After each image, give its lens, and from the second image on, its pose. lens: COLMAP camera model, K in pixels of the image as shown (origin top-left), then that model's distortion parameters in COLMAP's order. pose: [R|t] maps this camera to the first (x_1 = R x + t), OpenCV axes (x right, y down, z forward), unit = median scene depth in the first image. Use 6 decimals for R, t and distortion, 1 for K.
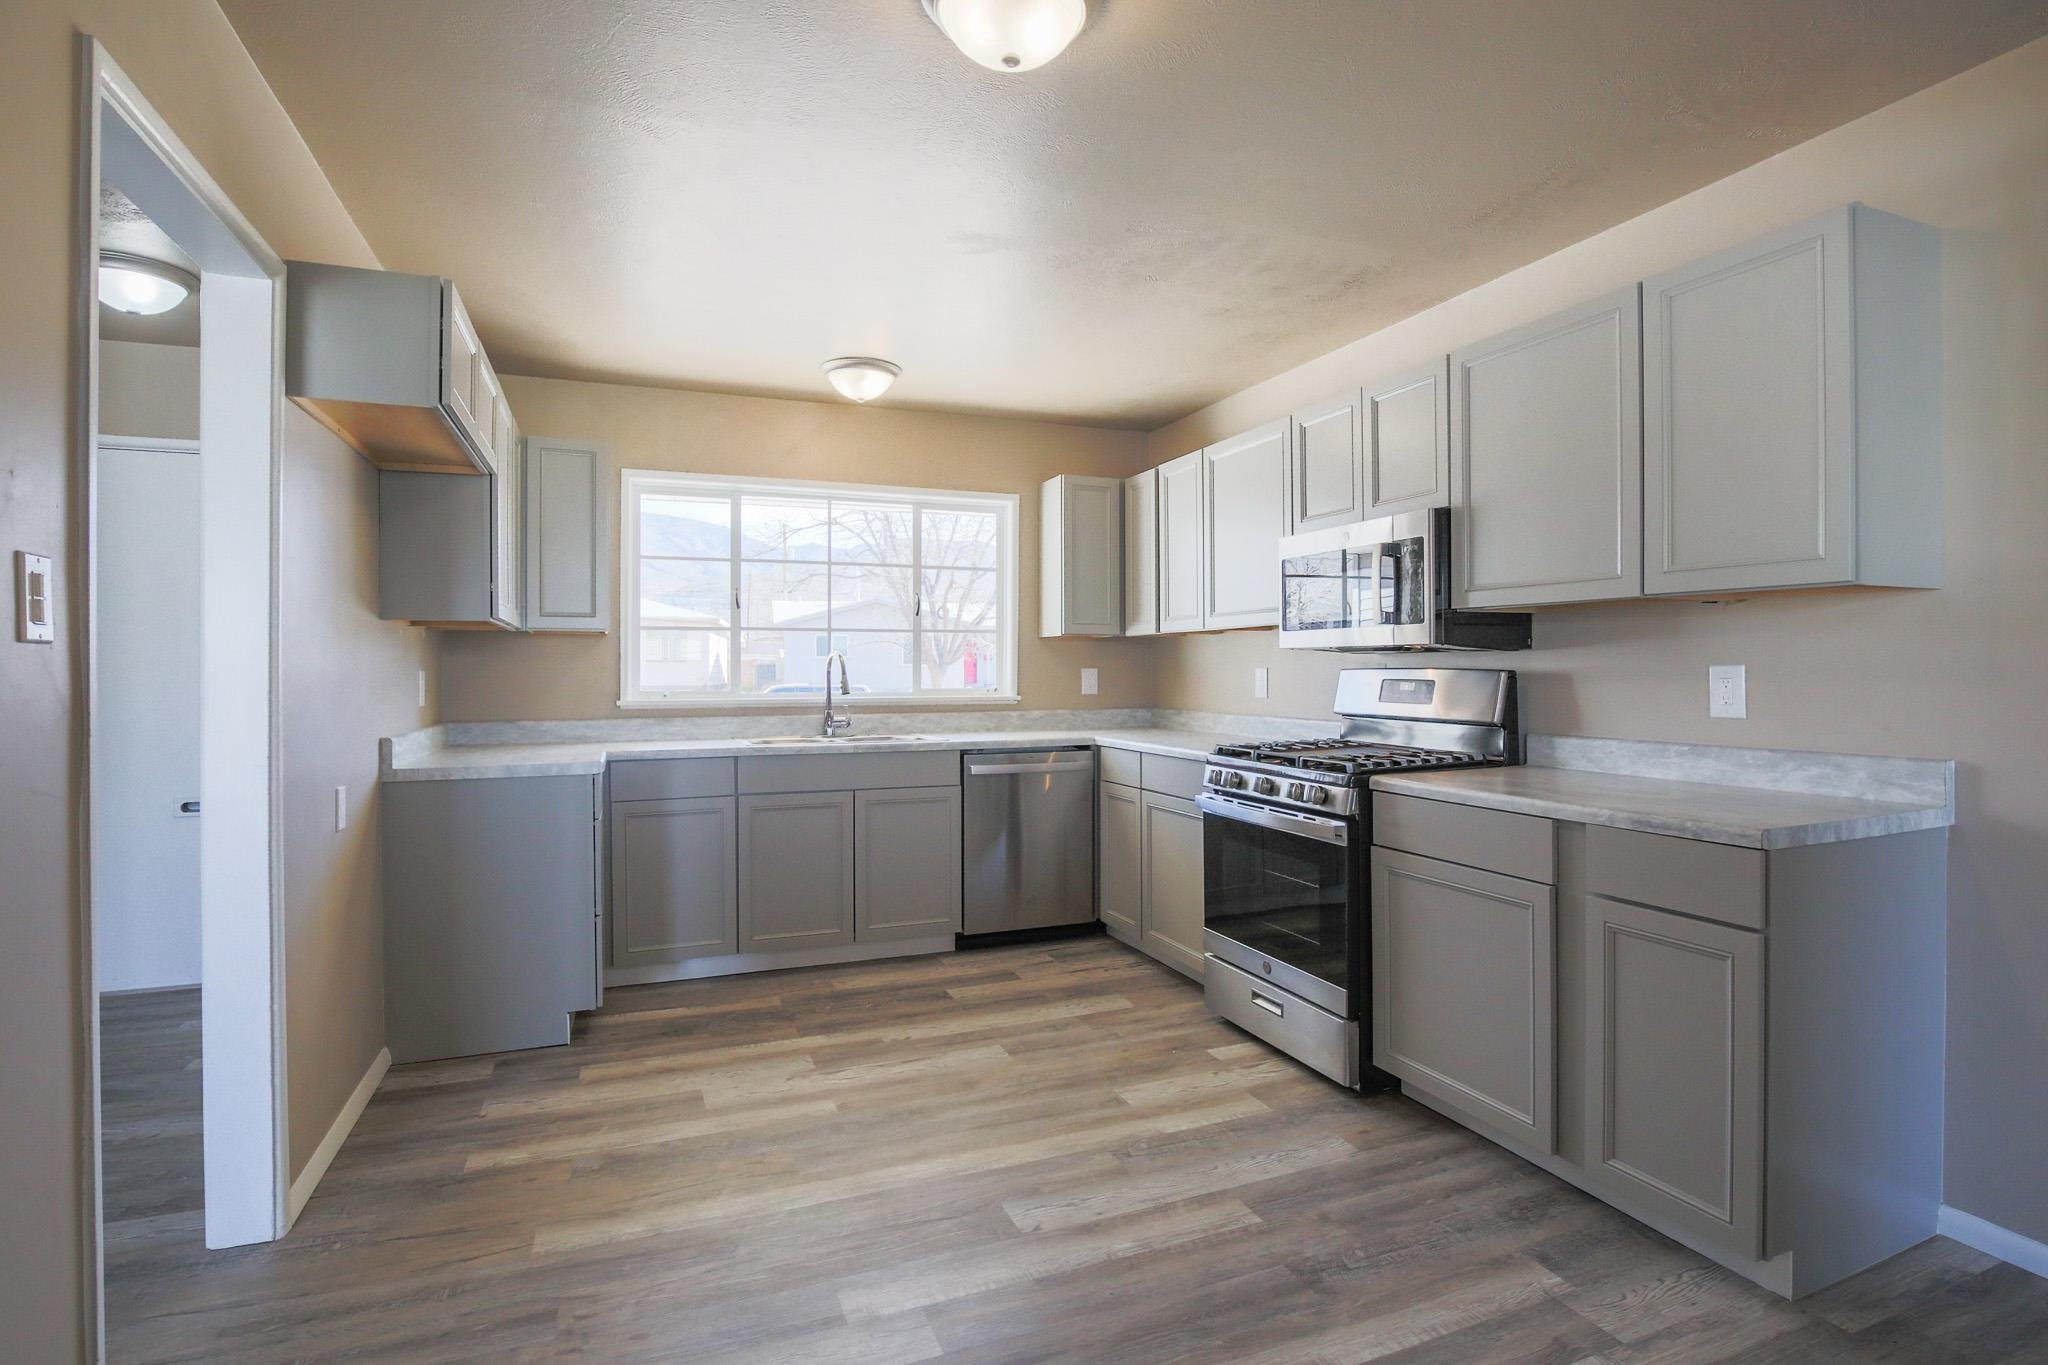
lens RADIAL K [[1000.6, 0, 1060.3], [0, 1000.6, 673.0], [0, 0, 1]] dist [-0.047790, 0.001308]
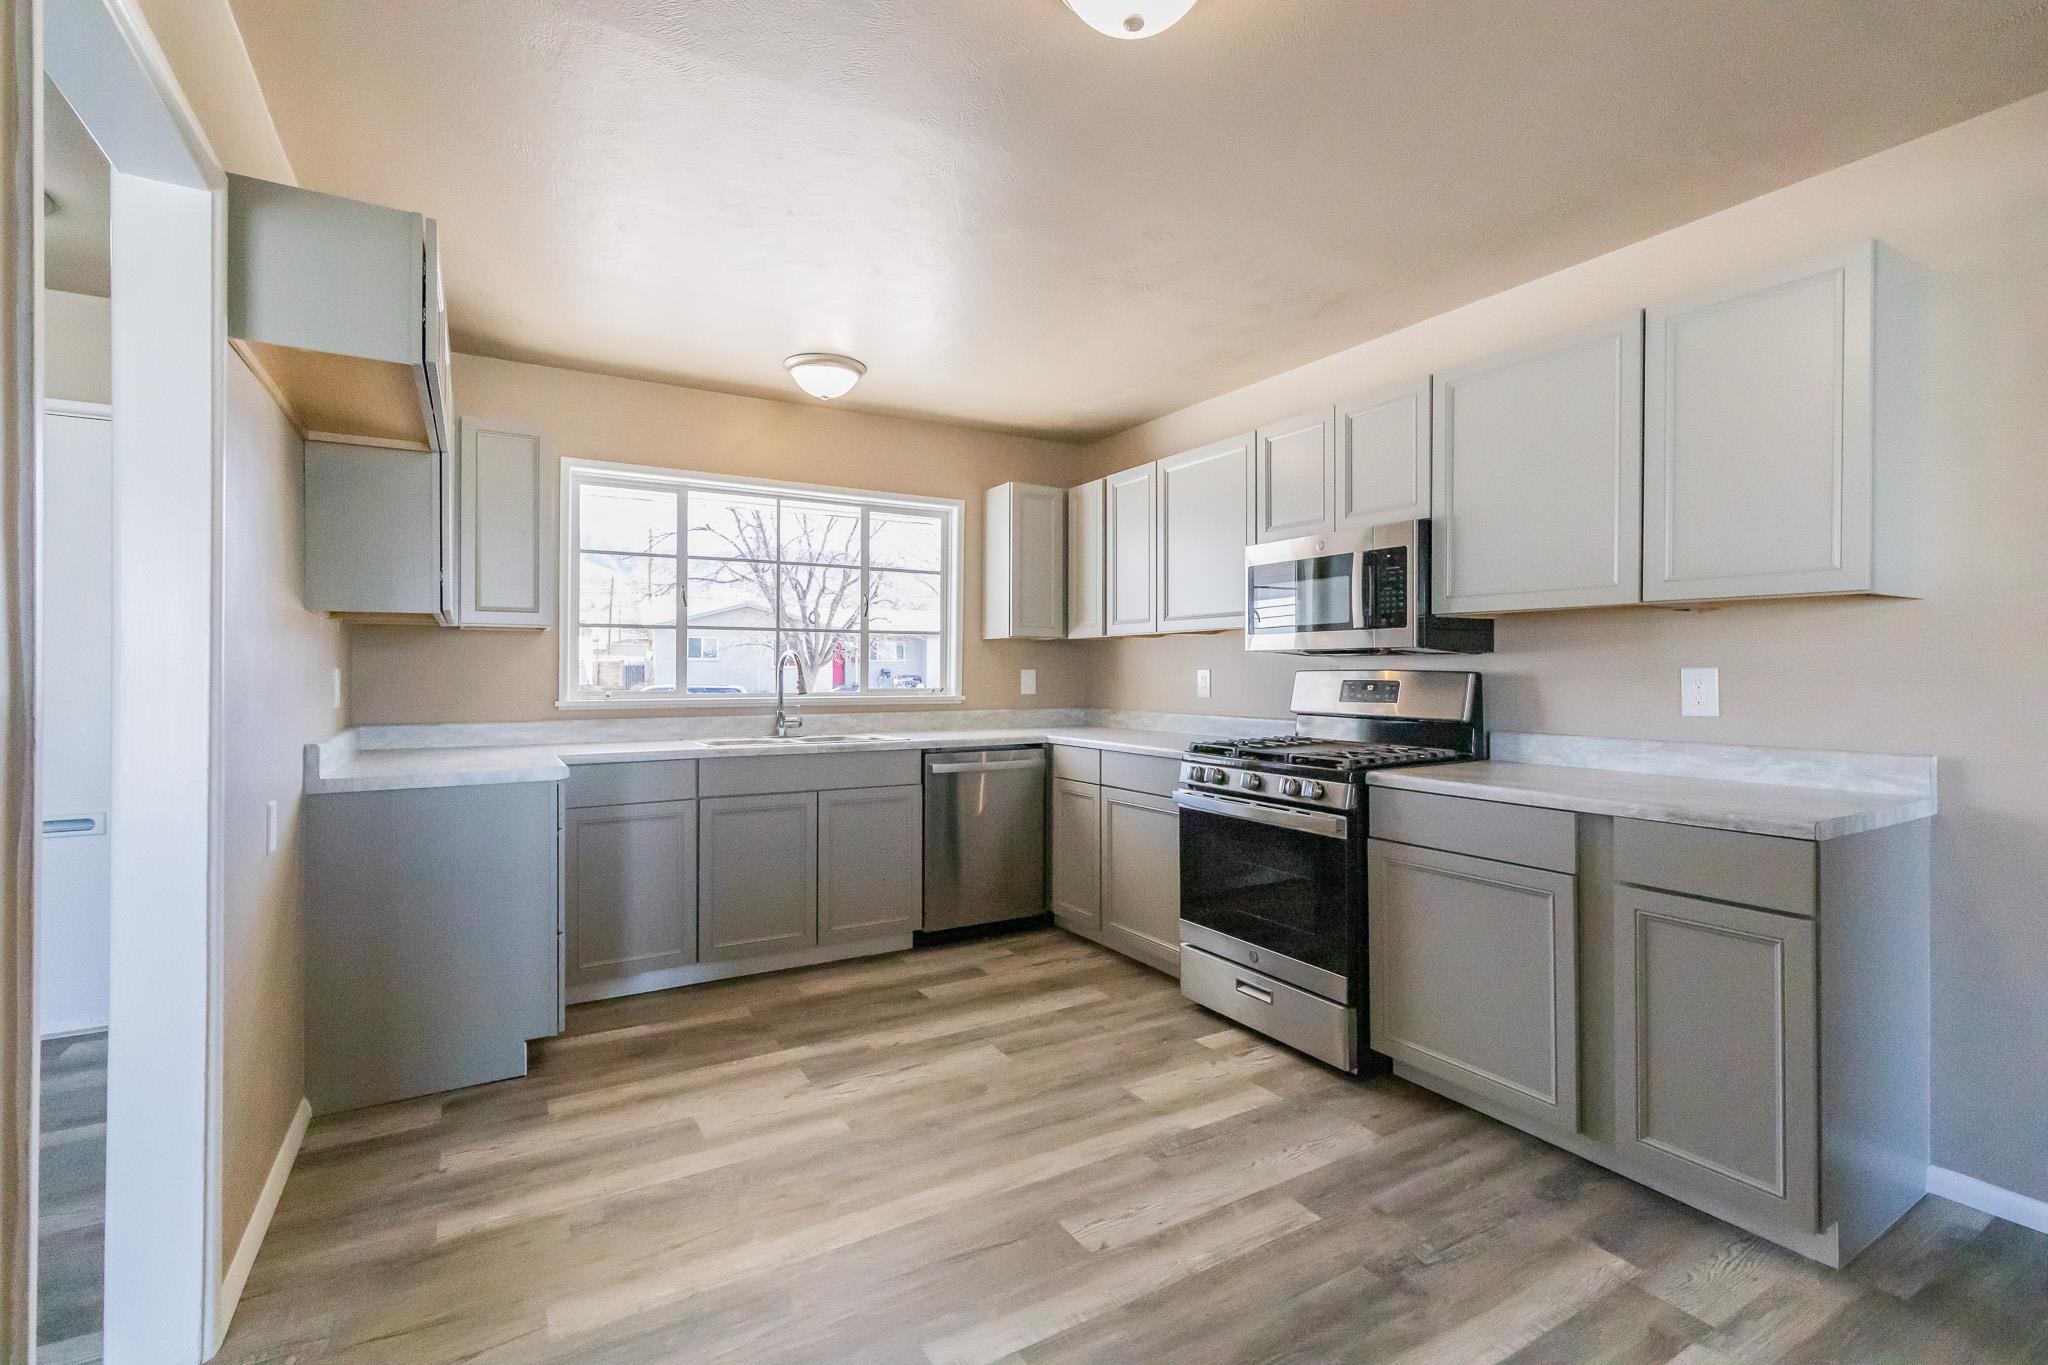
lens RADIAL K [[919.7, 0, 1056.5], [0, 919.7, 673.1], [0, 0, 1]] dist [-0.000774, -0.005688]
pose [[0.988720, 0.003560, 0.149731, -0.149772], [-0.003262, 0.999992, -0.002239, 0.002003], [-0.149737, 0.001725, 0.988724, 0.081944]]
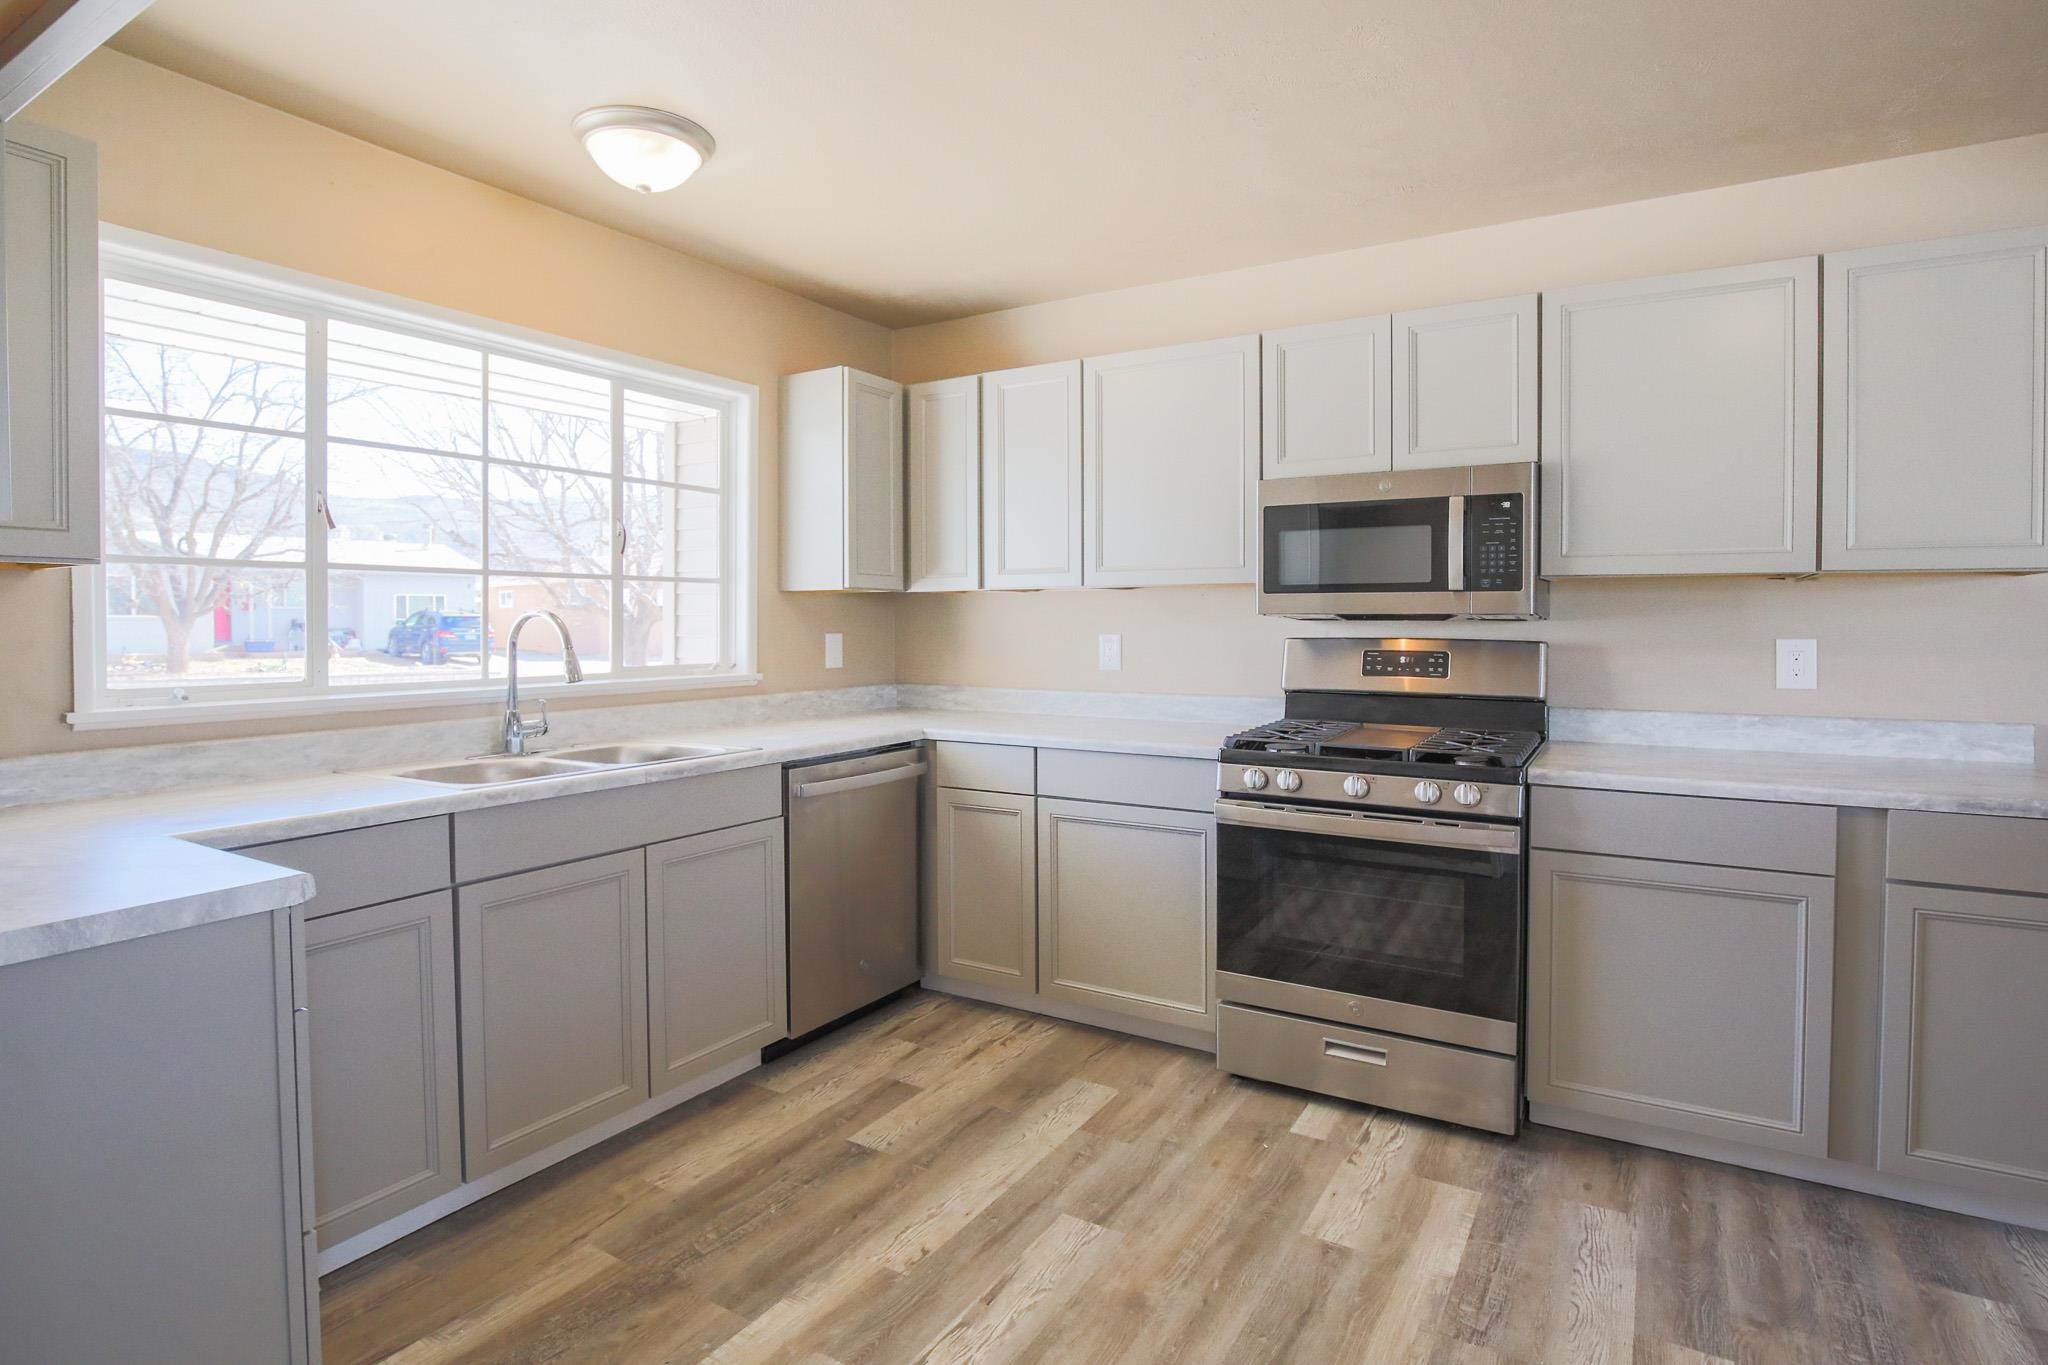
lens RADIAL K [[1021.3, 0, 1068.5], [0, 1021.3, 641.5], [0, 0, 1]] dist [-0.029054, 0.003854]
pose [[0.803666, -0.009378, 0.595007, -0.497174], [0.000234, 0.999881, 0.015444, -0.018548], [-0.595081, -0.012272, 0.803572, 0.500374]]
